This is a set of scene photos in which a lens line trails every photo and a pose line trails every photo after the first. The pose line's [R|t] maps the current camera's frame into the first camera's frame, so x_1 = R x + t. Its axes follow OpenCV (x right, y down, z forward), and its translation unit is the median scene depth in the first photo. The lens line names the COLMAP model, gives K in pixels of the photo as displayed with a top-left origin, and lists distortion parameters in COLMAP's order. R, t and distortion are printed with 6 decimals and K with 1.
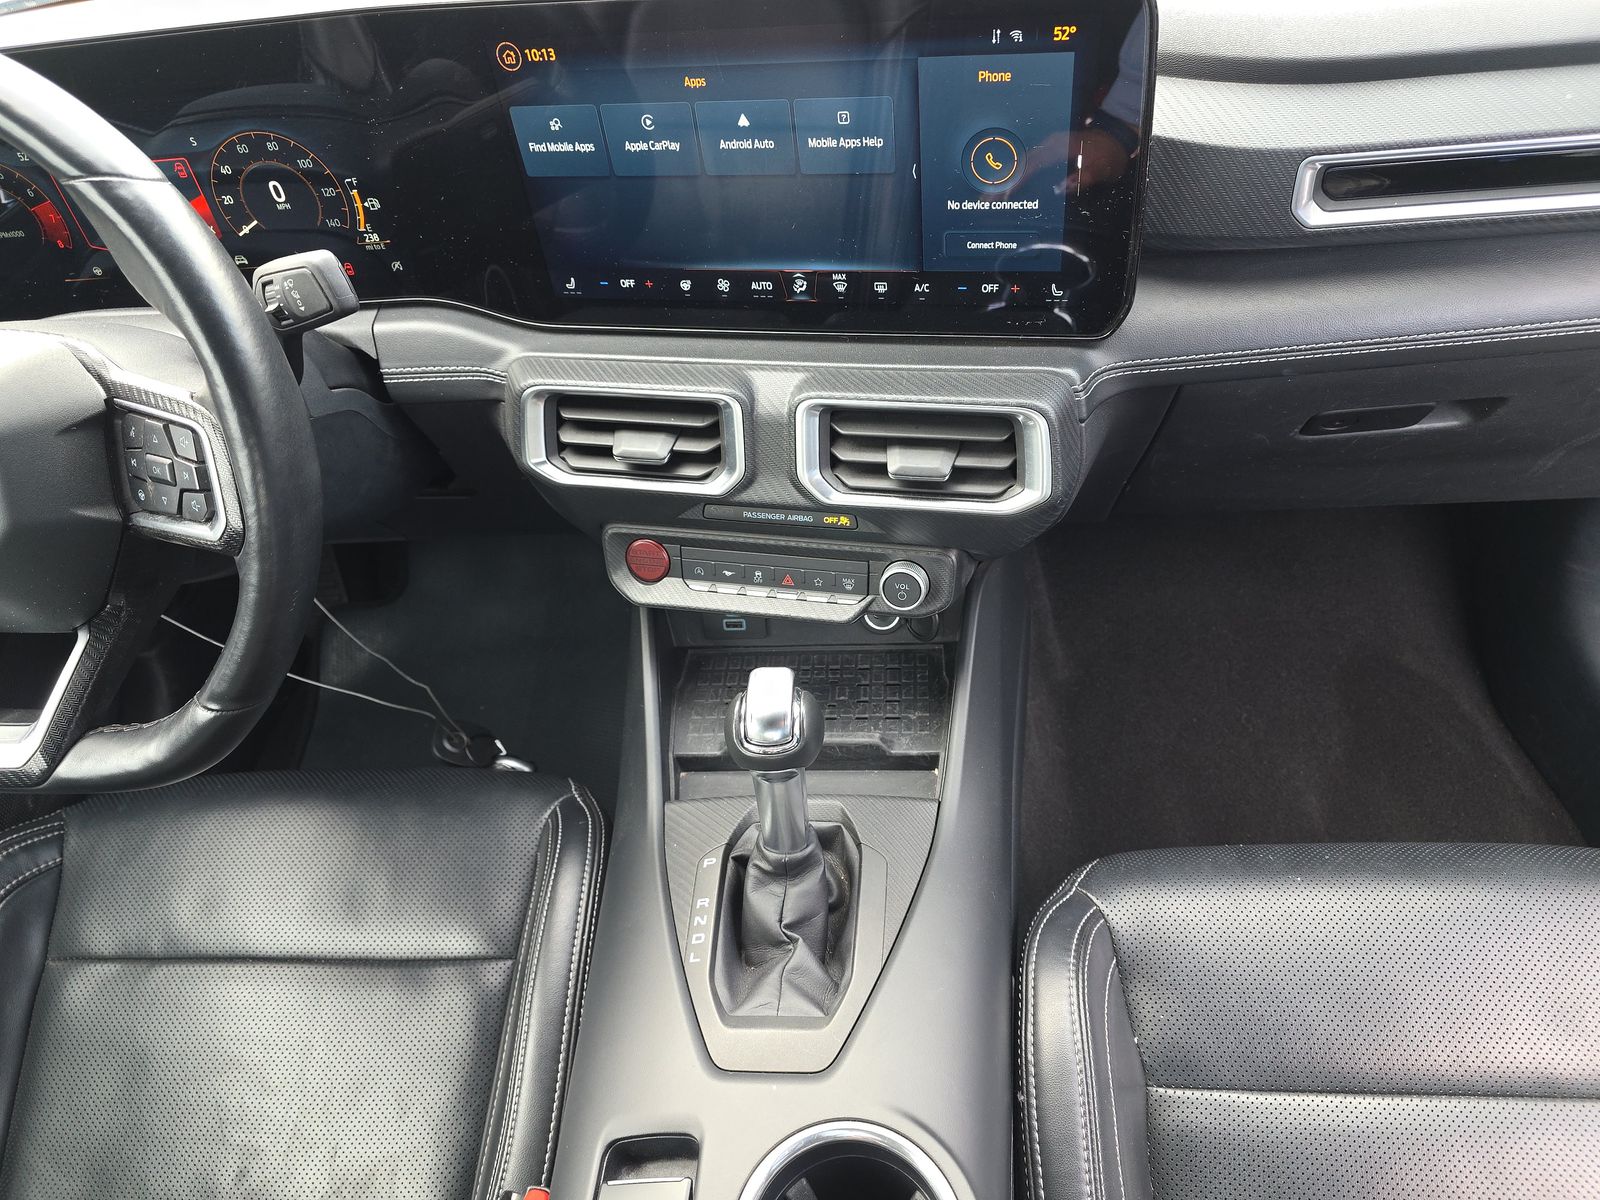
lens RADIAL K [[1097.0, 0, 881.5], [0, 1097.0, 635.3], [0, 0, 1]] dist [-0.000753, -0.007293]
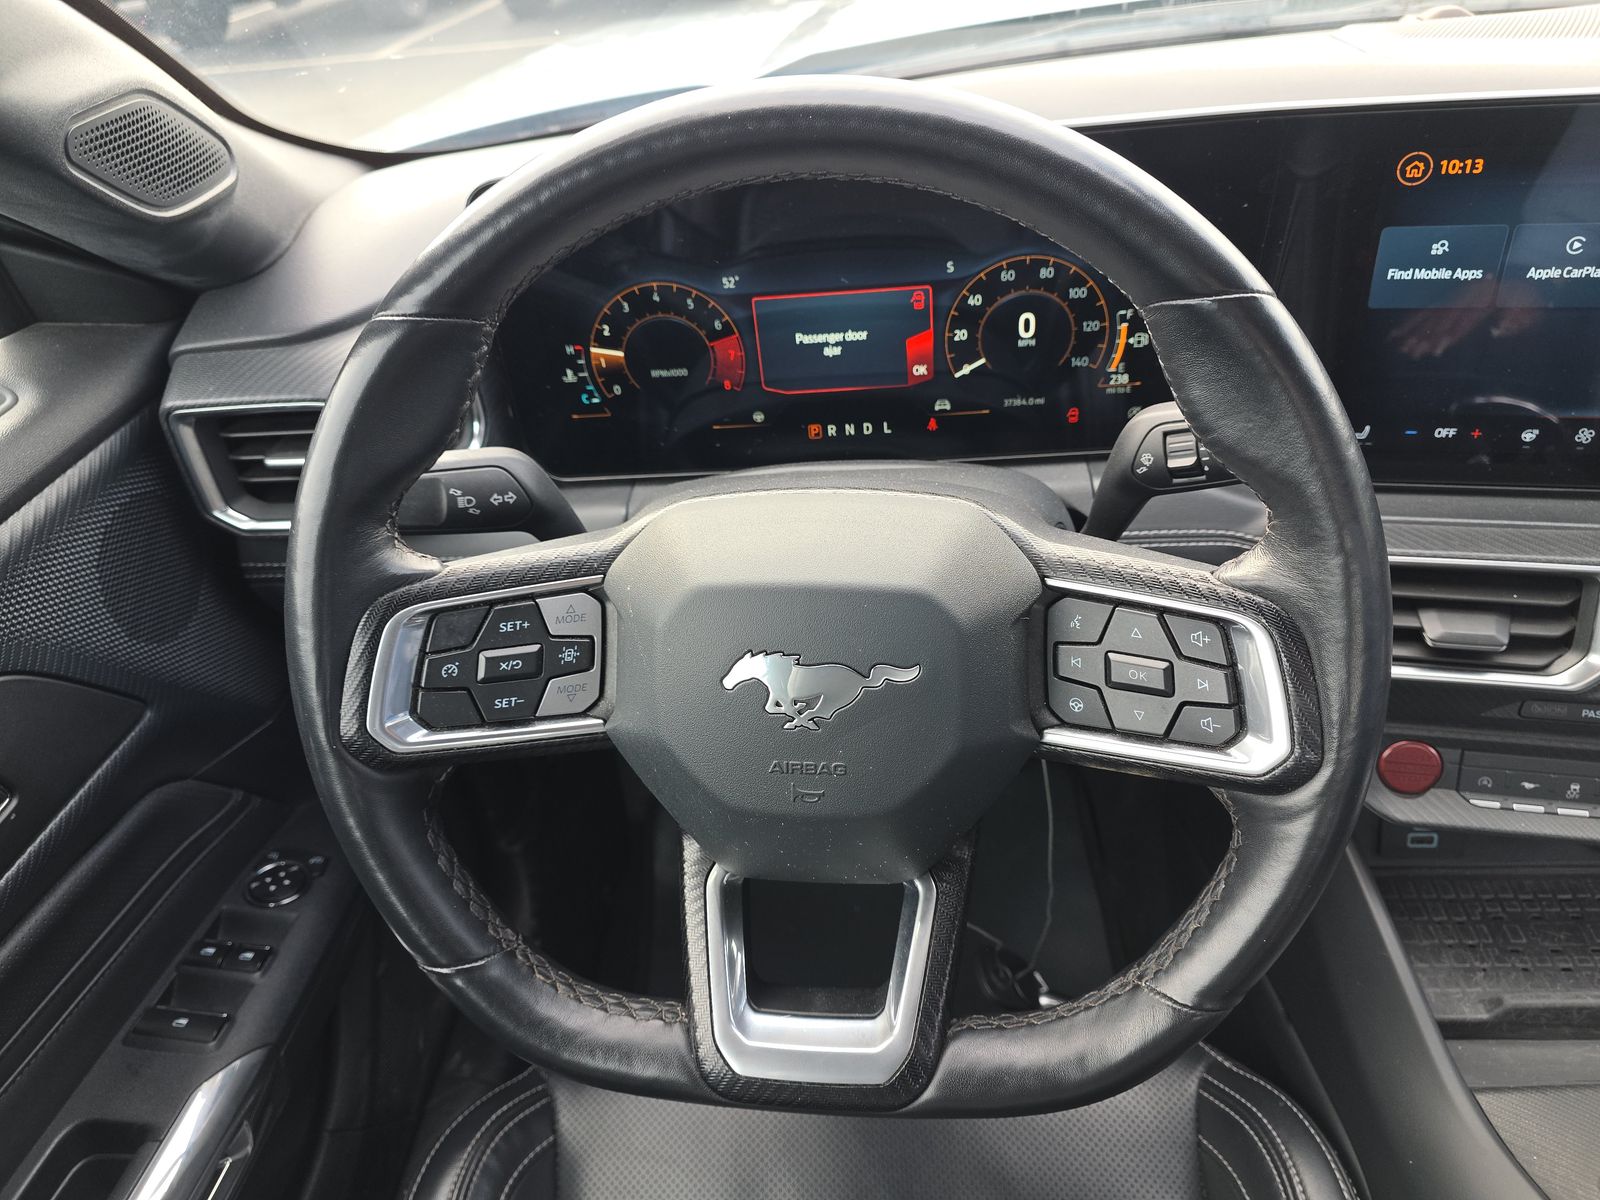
lens RADIAL K [[1126.1, 0, 800.0], [0, 1126.1, 600.0], [0, 0, 1]] dist [0.031425, -0.033511]
pose [[0.999989, 0.002796, -0.003642, -0.713257], [-0.003307, 0.988810, -0.149143, -0.070064], [0.003184, 0.149153, 0.988809, 0.180754]]
